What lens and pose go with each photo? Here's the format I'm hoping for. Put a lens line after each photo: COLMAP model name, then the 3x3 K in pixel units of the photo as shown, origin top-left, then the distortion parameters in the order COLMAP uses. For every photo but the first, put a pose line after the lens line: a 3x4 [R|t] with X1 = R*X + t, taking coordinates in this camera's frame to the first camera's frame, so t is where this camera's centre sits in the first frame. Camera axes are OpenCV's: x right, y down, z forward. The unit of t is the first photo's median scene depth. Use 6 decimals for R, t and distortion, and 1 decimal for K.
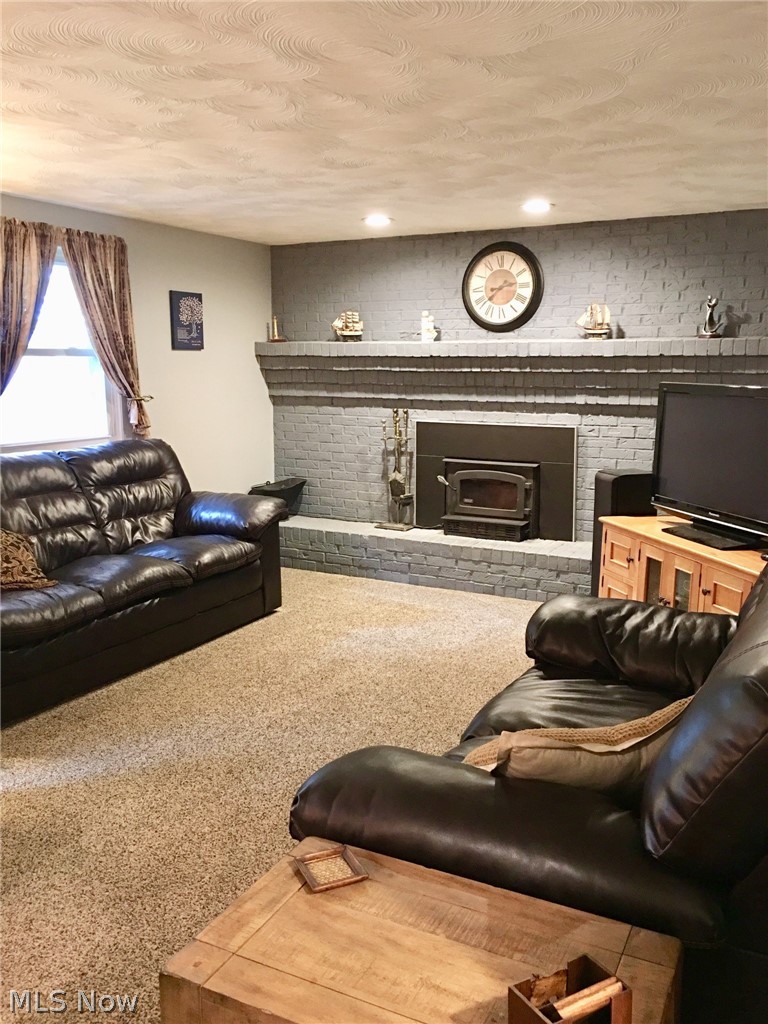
lens RADIAL K [[866.3, 0, 383.3], [0, 866.3, 511.3], [0, 0, 1]] dist [0.030495, -0.006559]
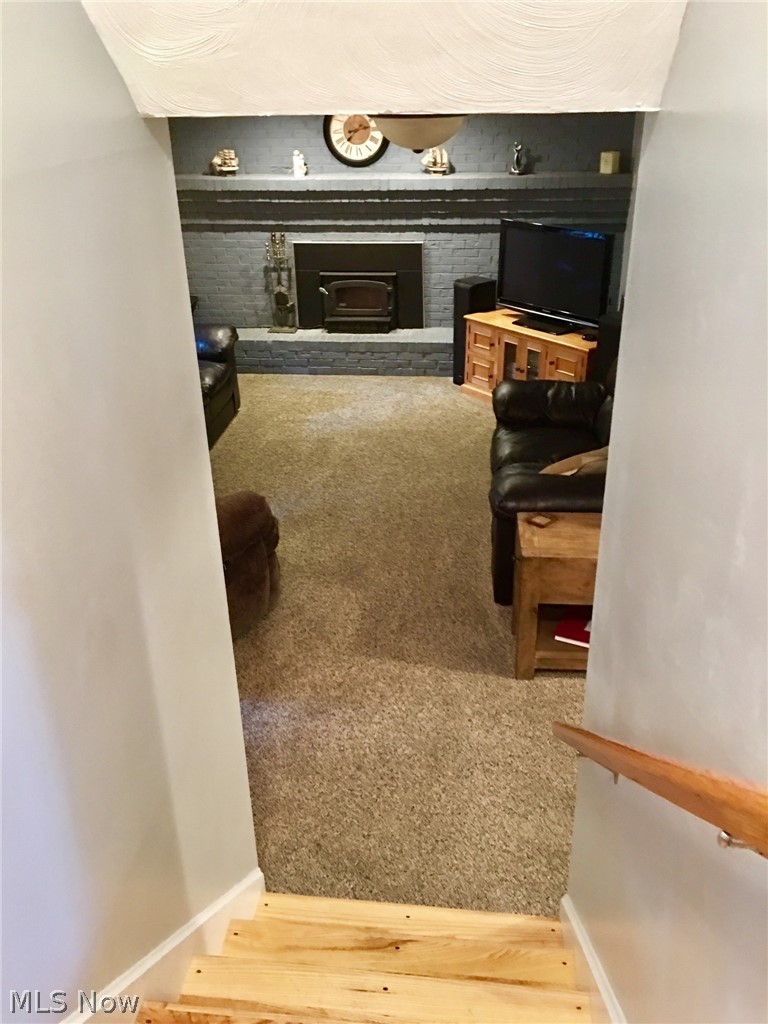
lens RADIAL K [[866.3, 0, 384.6], [0, 866.3, 513.3], [0, 0, 1]] dist [0.030495, -0.006559]
pose [[0.925743, -0.187081, 0.328634, -0.348663], [0.084693, 0.949547, 0.301974, -0.108226], [-0.368547, -0.251718, 0.894881, -0.288573]]
